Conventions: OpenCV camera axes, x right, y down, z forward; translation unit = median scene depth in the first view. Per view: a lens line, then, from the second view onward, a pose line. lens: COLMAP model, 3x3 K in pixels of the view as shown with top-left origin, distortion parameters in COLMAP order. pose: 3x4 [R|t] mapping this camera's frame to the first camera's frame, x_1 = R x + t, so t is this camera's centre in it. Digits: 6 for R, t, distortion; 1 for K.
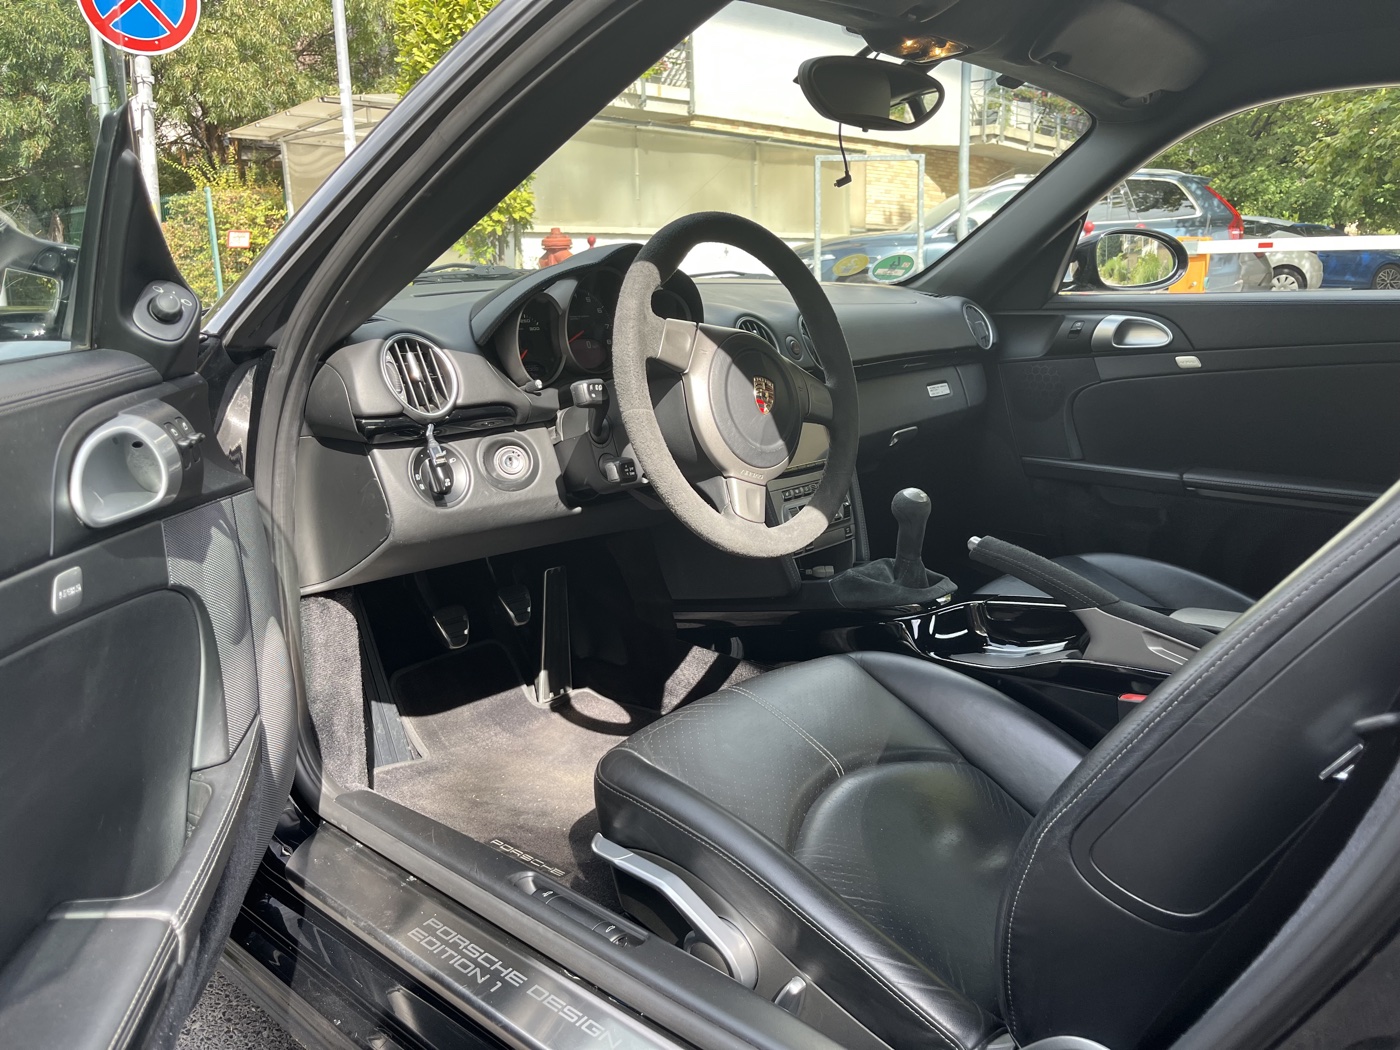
lens RADIAL K [[1186.8, 0, 700.0], [0, 1186.8, 525.0], [0, 0, 1]] dist [0.035356, -0.004017]
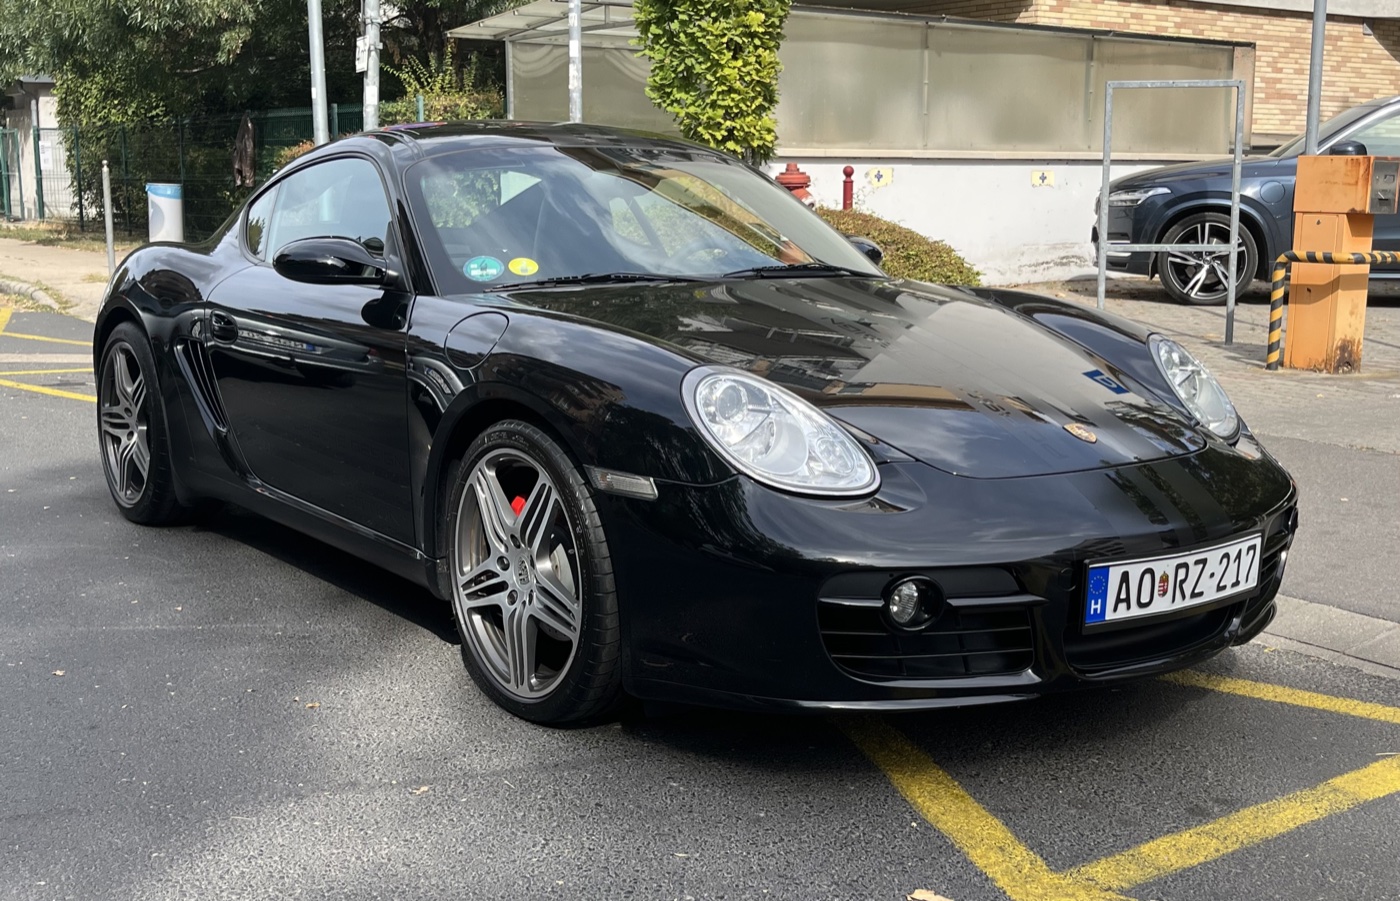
lens RADIAL K [[2039.7, 0, 700.0], [0, 2039.7, 450.5], [0, 0, 1]] dist [-0.008282, 0.022548]
pose [[0.971504, 0.051705, -0.231314, 0.148394], [-0.065826, 0.996383, -0.053746, 0.039096], [0.227699, 0.067441, 0.971393, -0.394229]]
